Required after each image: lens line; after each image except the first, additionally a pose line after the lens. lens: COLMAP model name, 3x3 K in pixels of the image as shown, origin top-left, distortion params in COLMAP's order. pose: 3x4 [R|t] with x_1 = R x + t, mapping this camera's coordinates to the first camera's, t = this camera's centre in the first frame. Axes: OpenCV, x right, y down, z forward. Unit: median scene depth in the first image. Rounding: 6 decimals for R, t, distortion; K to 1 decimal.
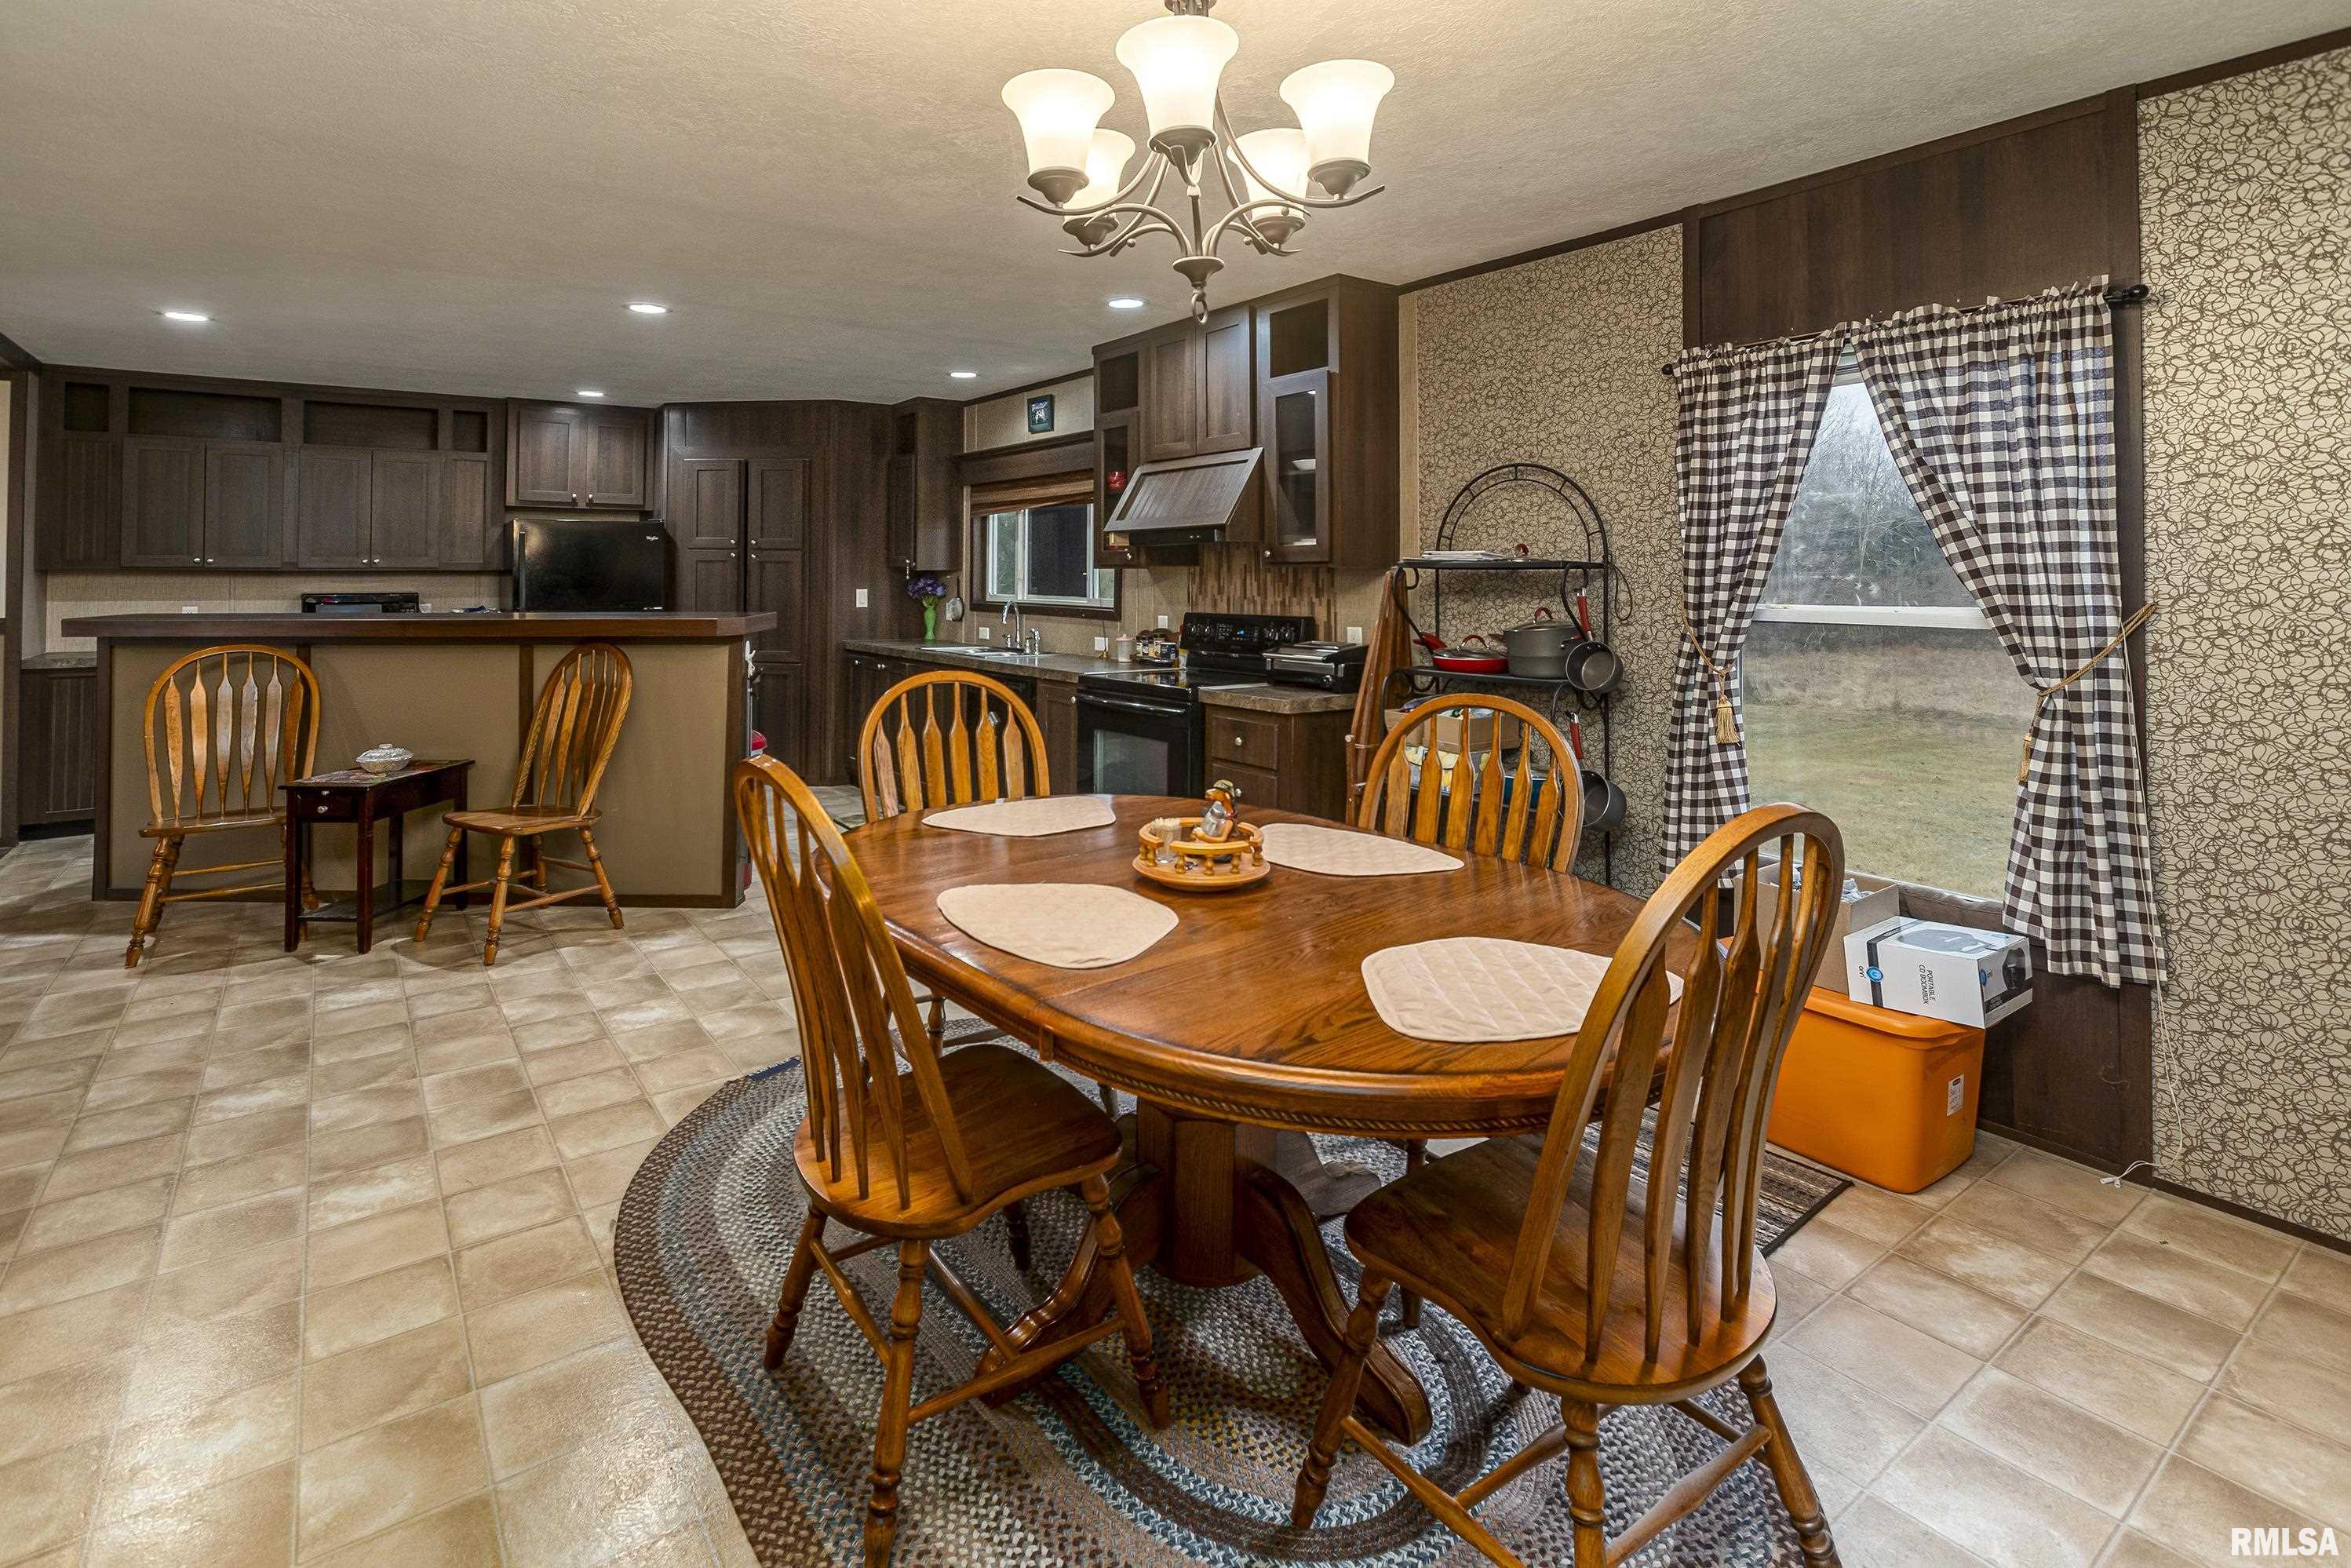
lens RADIAL K [[1103.2, 0, 1131.2], [0, 1103.2, 553.7], [0, 0, 1]] dist [0.000372, -0.000838]
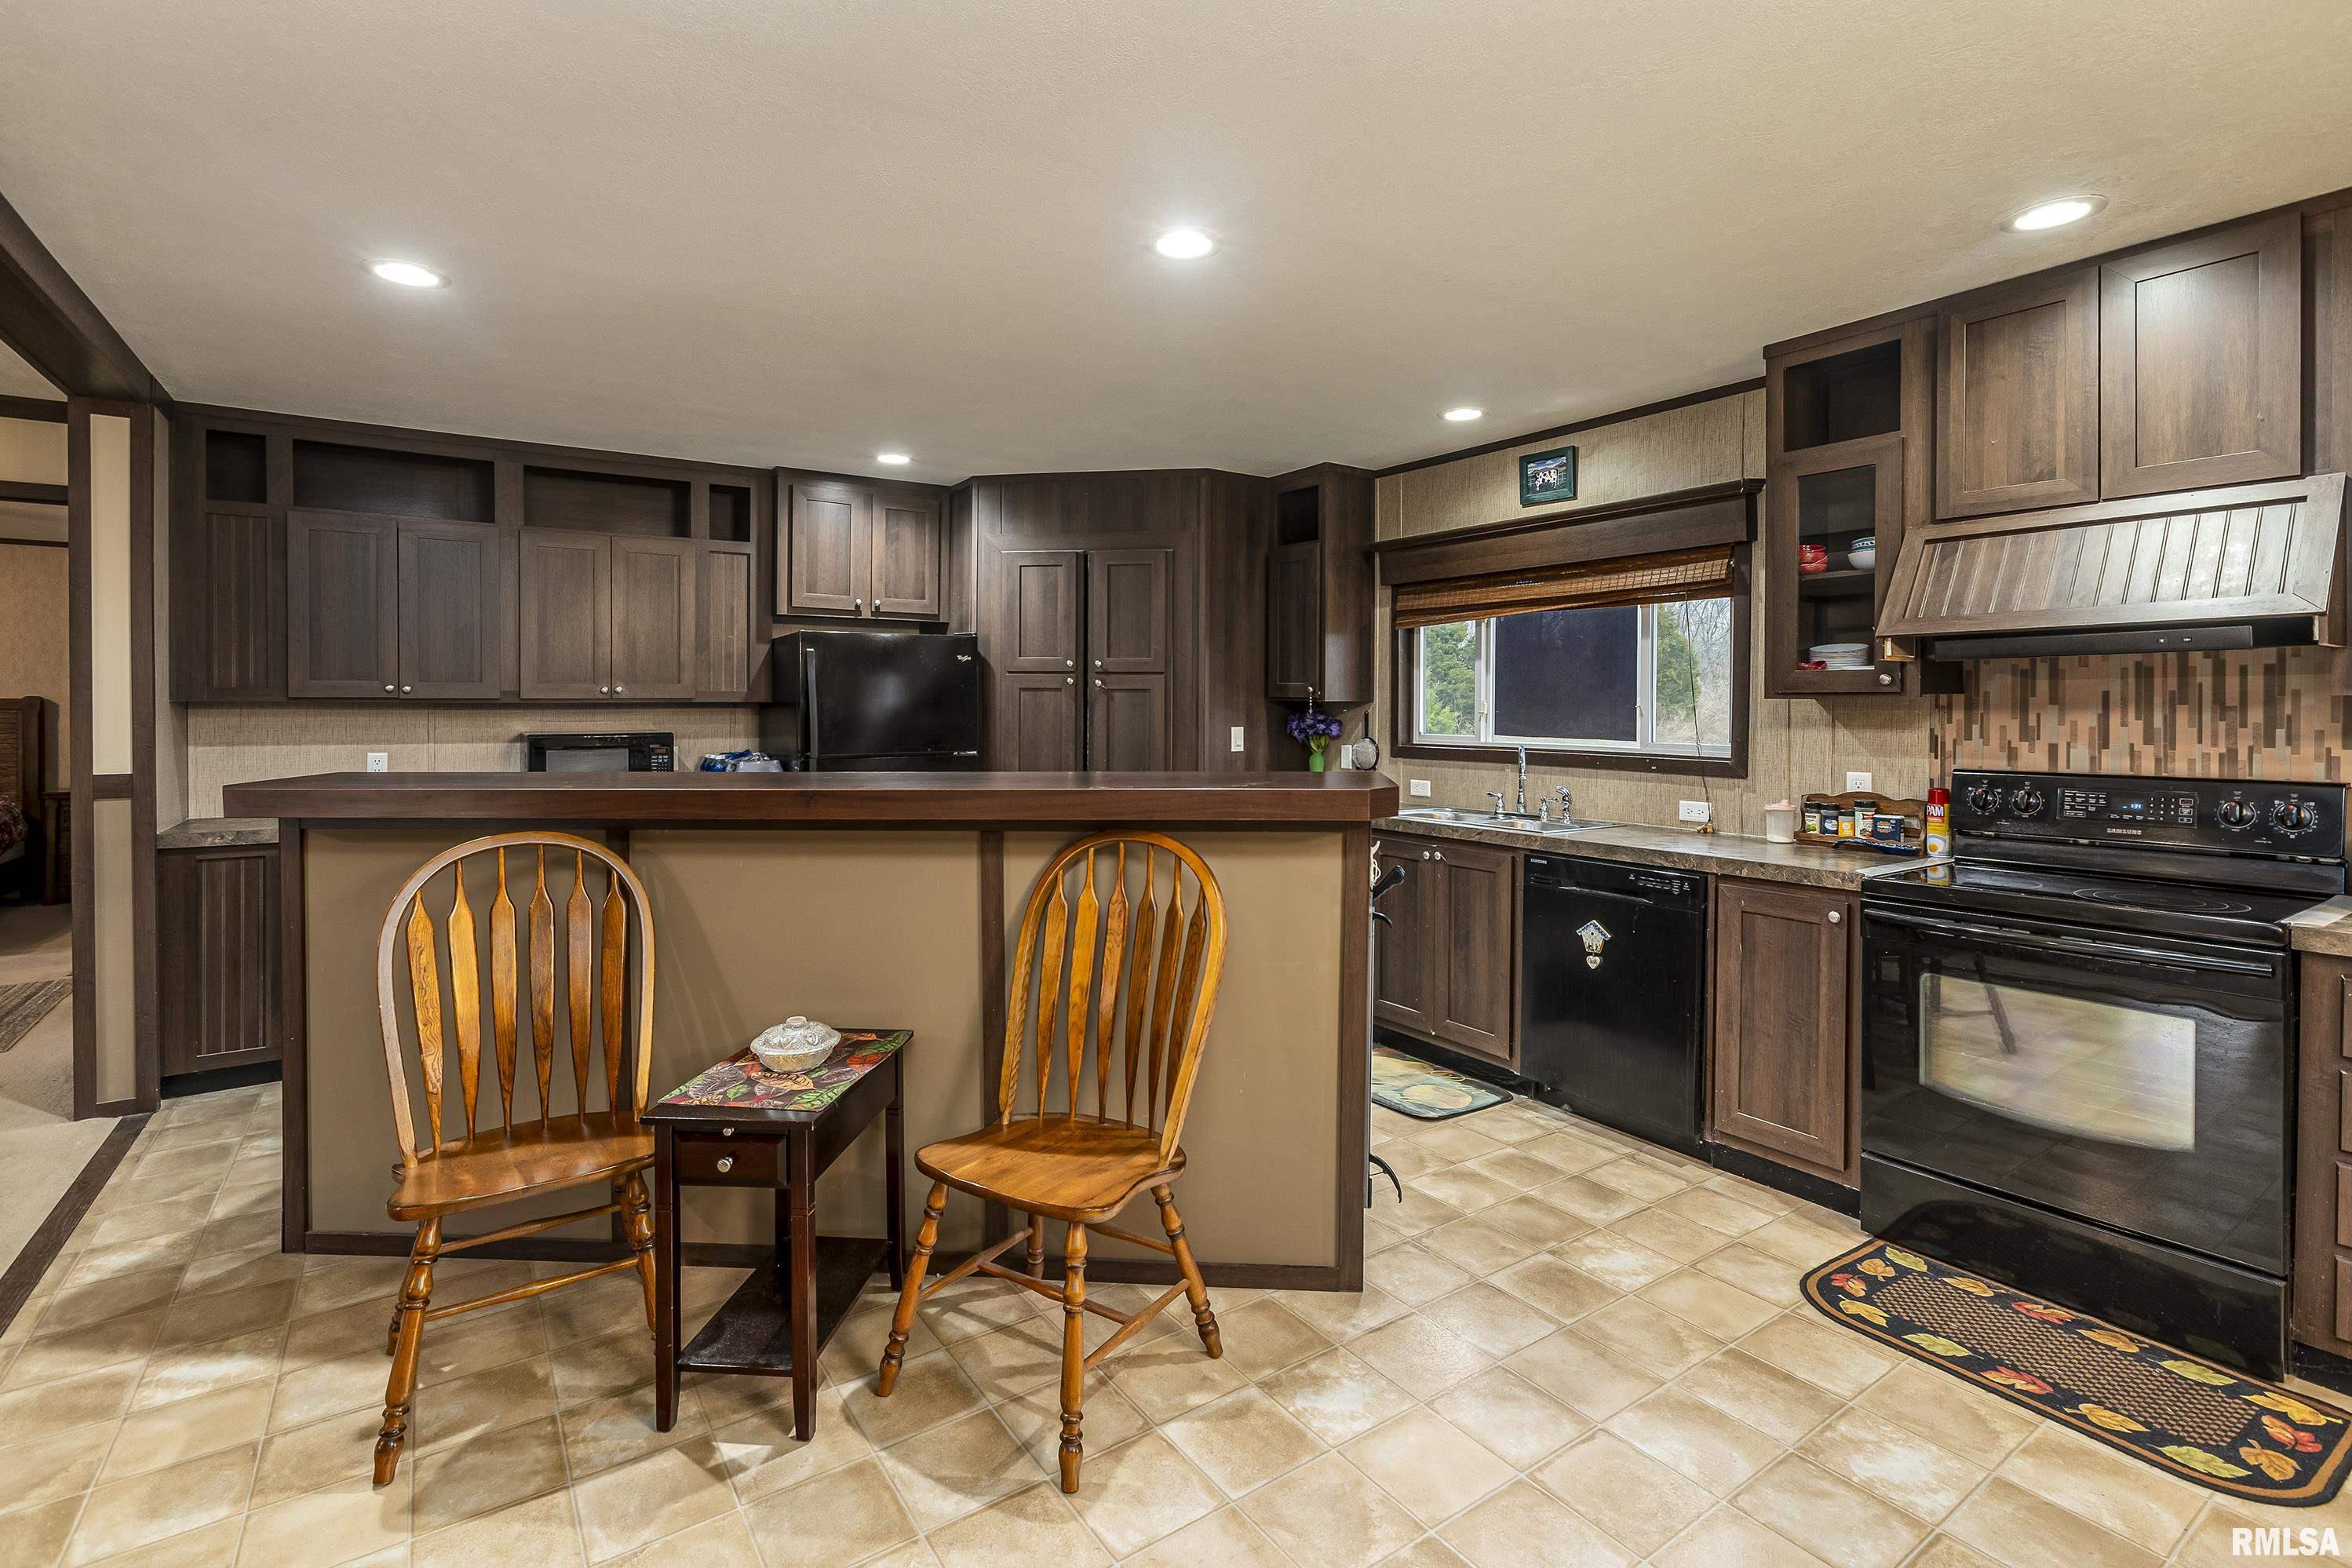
lens RADIAL K [[1103.6, 0, 1152.5], [0, 1103.6, 712.0], [0, 0, 1]] dist [0.000372, -0.000838]
pose [[0.998772, -0.000808, -0.049545, -0.321885], [0.002065, 0.999677, 0.025325, 0.004055], [0.049509, -0.025396, 0.998451, 0.316096]]
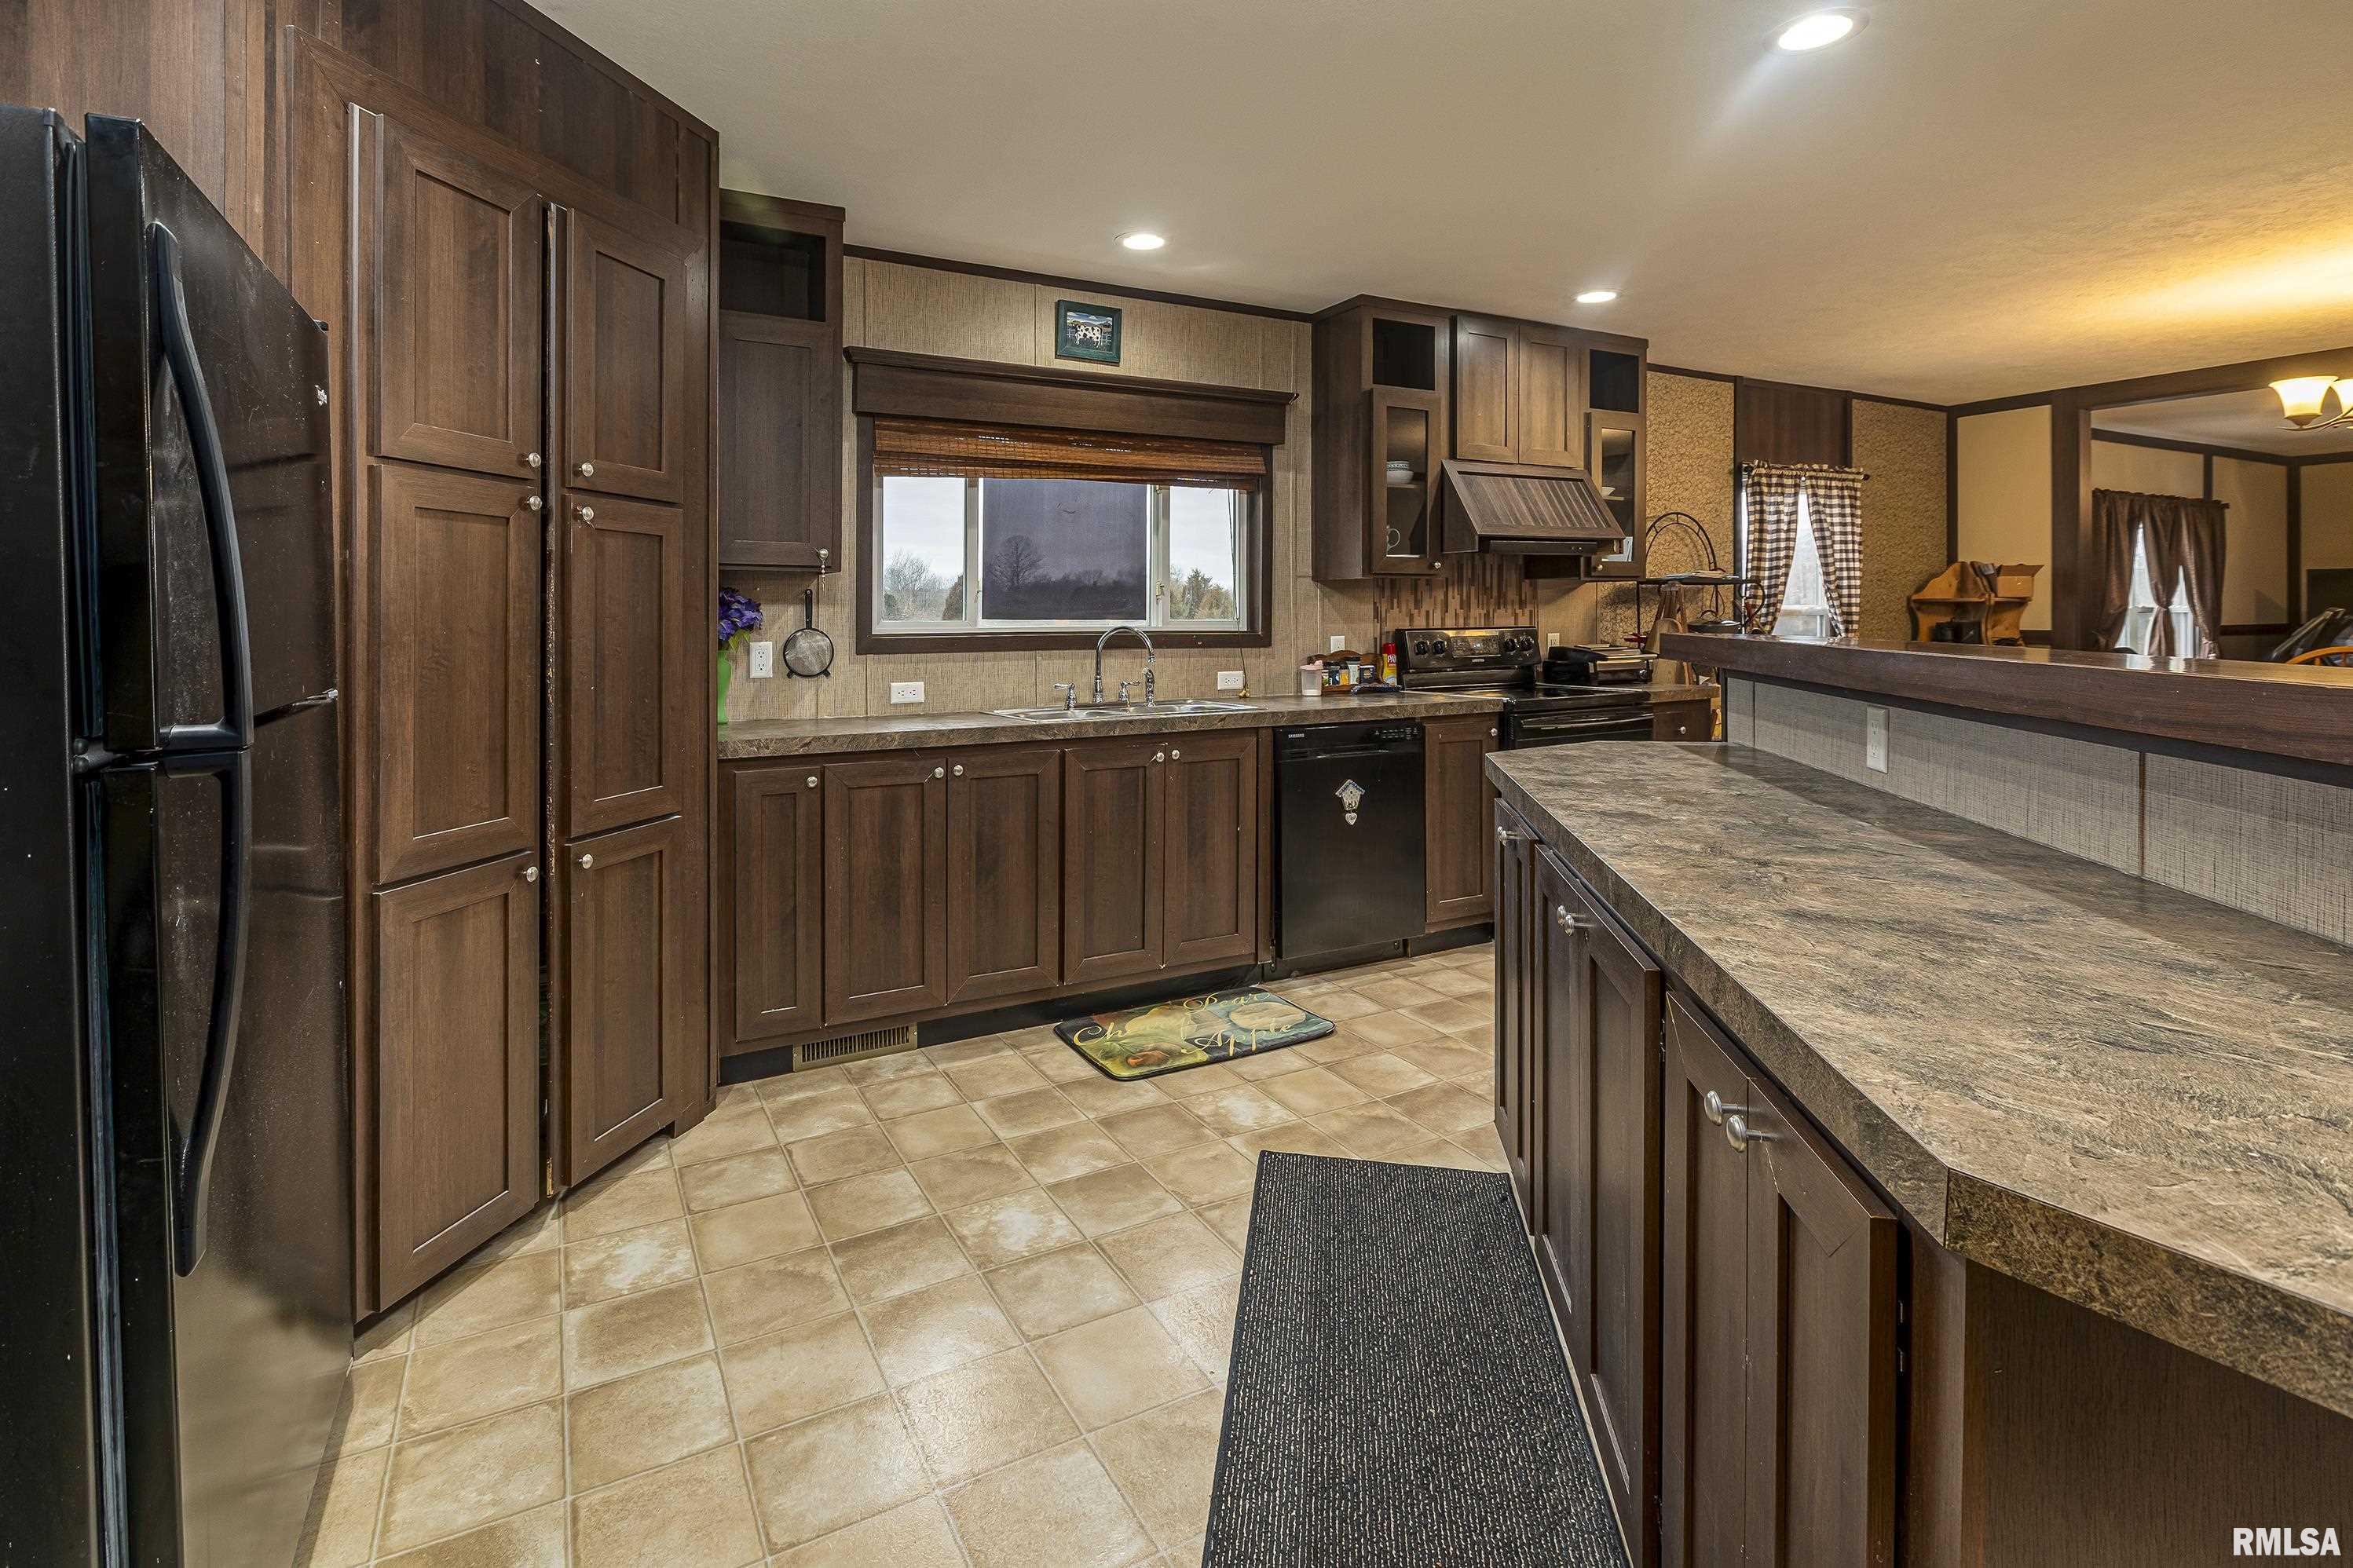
lens RADIAL K [[1104.0, 0, 1083.8], [0, 1104.0, 634.8], [0, 0, 1]] dist [0.000372, -0.000838]
pose [[0.164134, -0.028312, 0.986032, -0.774787], [-0.016951, 0.999359, 0.031516, 0.029582], [-0.986292, -0.021887, 0.163549, 0.973193]]
